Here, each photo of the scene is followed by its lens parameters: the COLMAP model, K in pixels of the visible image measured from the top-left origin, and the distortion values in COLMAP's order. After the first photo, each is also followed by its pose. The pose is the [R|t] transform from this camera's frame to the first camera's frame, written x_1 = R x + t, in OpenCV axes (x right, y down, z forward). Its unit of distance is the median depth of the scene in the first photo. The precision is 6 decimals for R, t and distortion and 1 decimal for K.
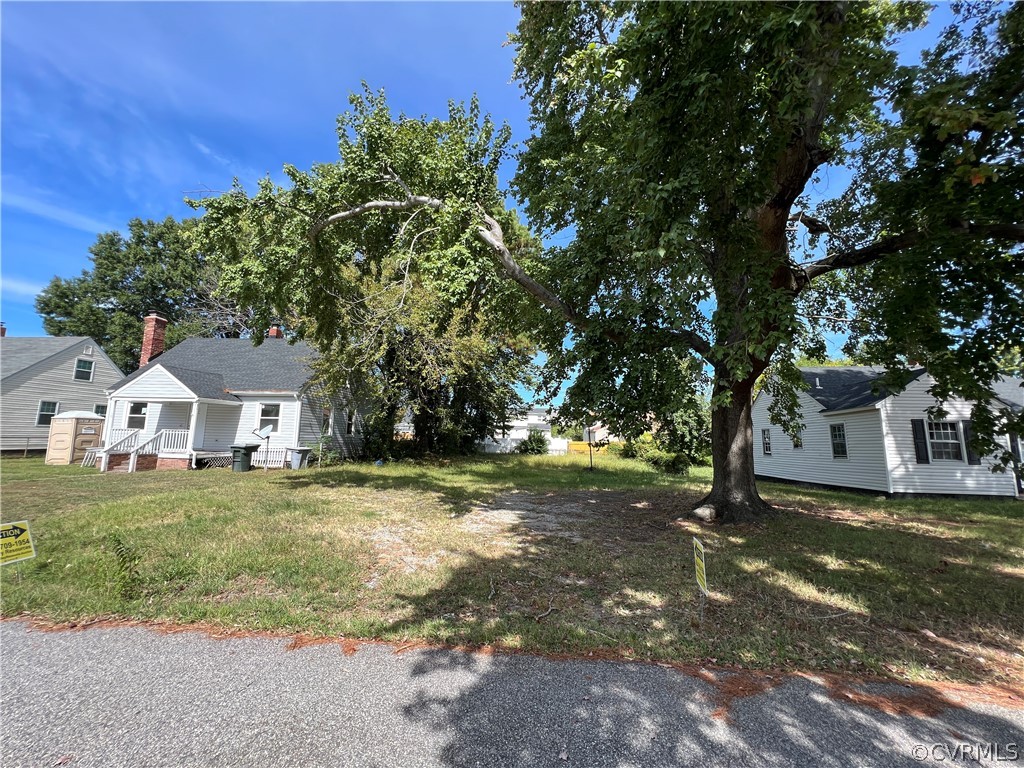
lens RADIAL K [[409.0, 0, 513.4], [0, 409.0, 385.2], [0, 0, 1]] dist [0.001618, -0.000373]
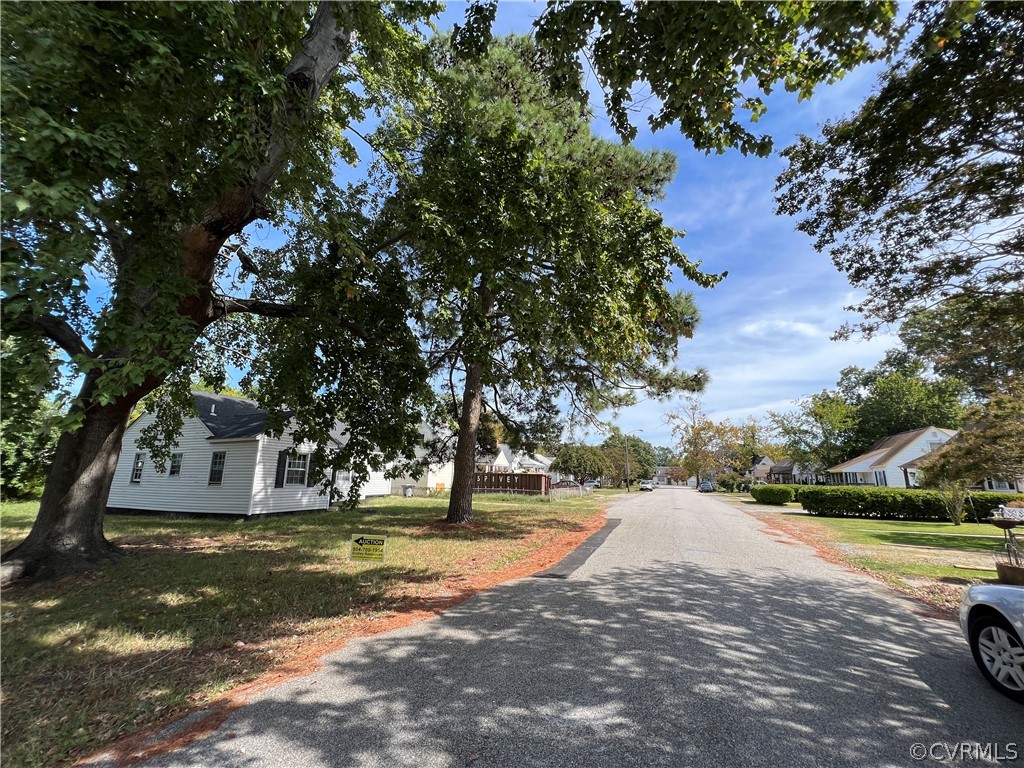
lens RADIAL K [[409.0, 0, 510.7], [0, 409.0, 383.8], [0, 0, 1]] dist [0.001618, -0.000373]
pose [[0.292333, 0.199693, 0.935235, 0.004687], [-0.142359, 0.976146, -0.163931, -0.011166], [-0.945661, -0.085216, 0.313788, -0.008365]]
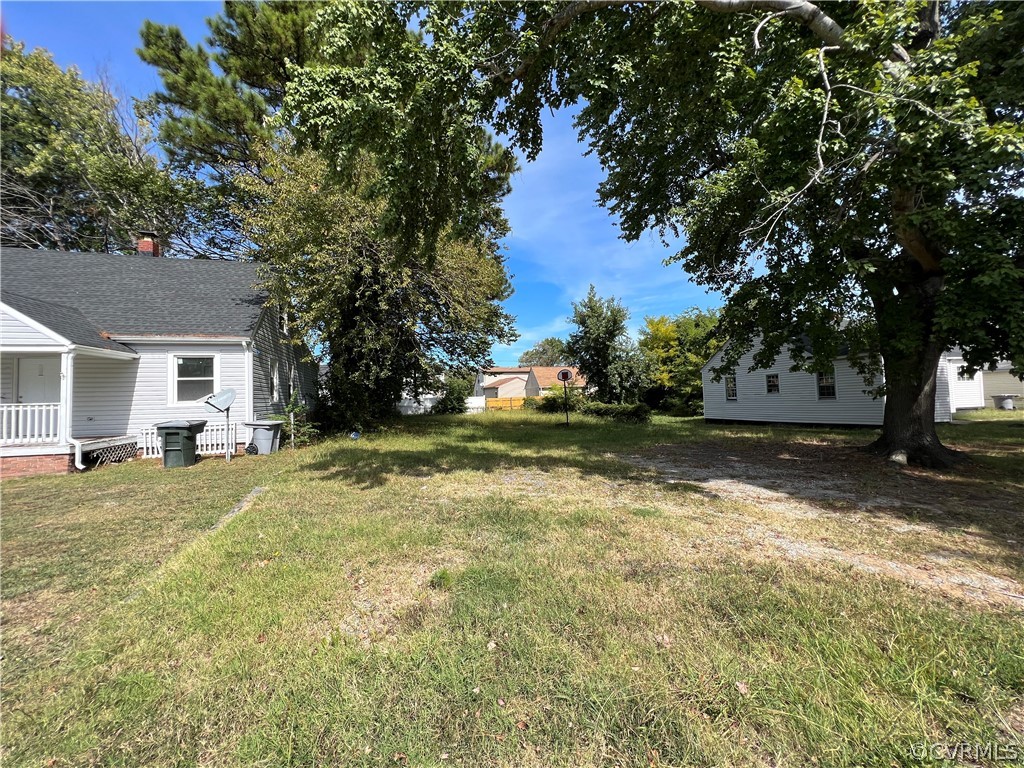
lens RADIAL K [[409.0, 0, 512.2], [0, 409.0, 382.6], [0, 0, 1]] dist [0.001618, -0.000373]
pose [[0.933596, -0.031755, 0.356917, -0.606023], [-0.002656, 0.995425, 0.095511, 0.039849], [-0.358317, -0.090117, 0.929240, 0.388688]]
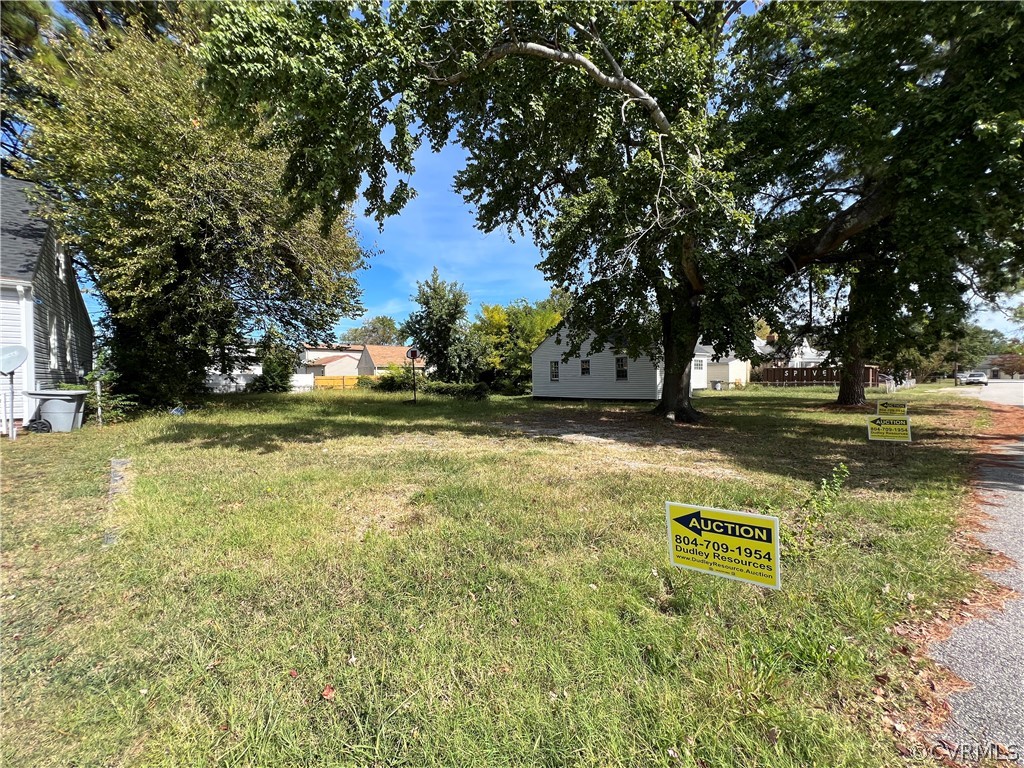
lens RADIAL K [[409.0, 0, 511.5], [0, 409.0, 383.2], [0, 0, 1]] dist [0.001618, -0.000373]
pose [[0.707752, -0.034053, 0.705639, -0.764671], [-0.074394, 0.989691, 0.122378, 0.056198], [-0.702533, -0.139108, 0.697923, 0.364203]]
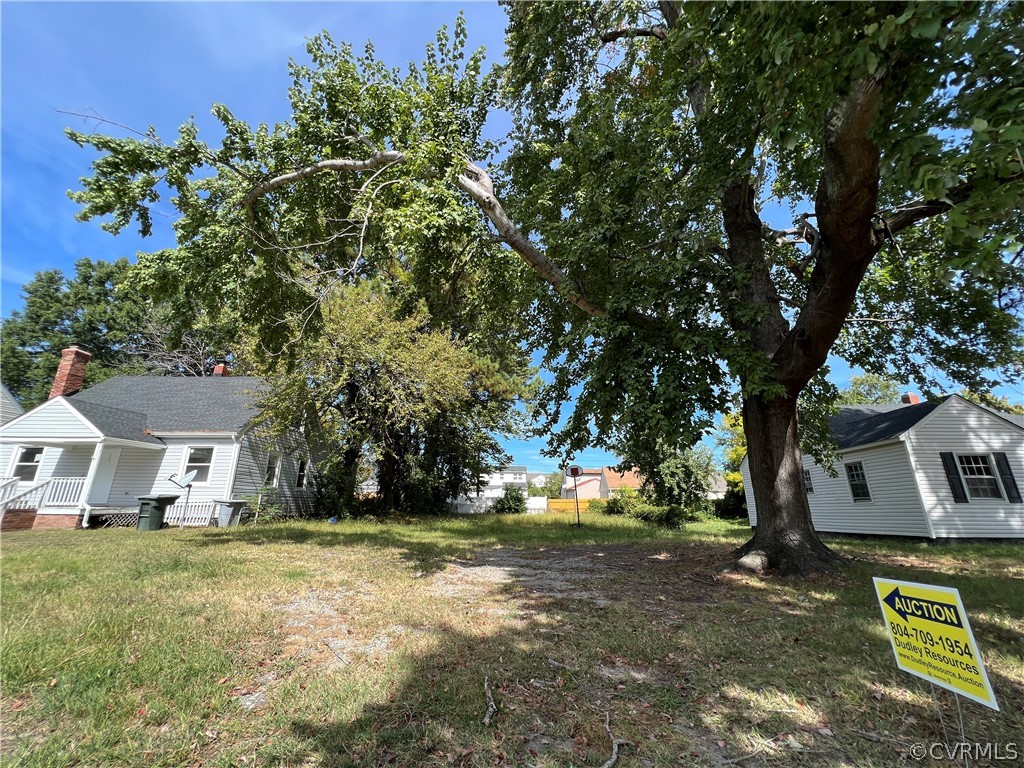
lens RADIAL K [[409.0, 0, 513.3], [0, 409.0, 383.2], [0, 0, 1]] dist [0.001618, -0.000373]
pose [[0.997802, 0.003112, 0.066190, -0.026277], [0.007170, 0.987960, -0.154542, 0.083342], [-0.065874, 0.154677, 0.985767, 0.194246]]
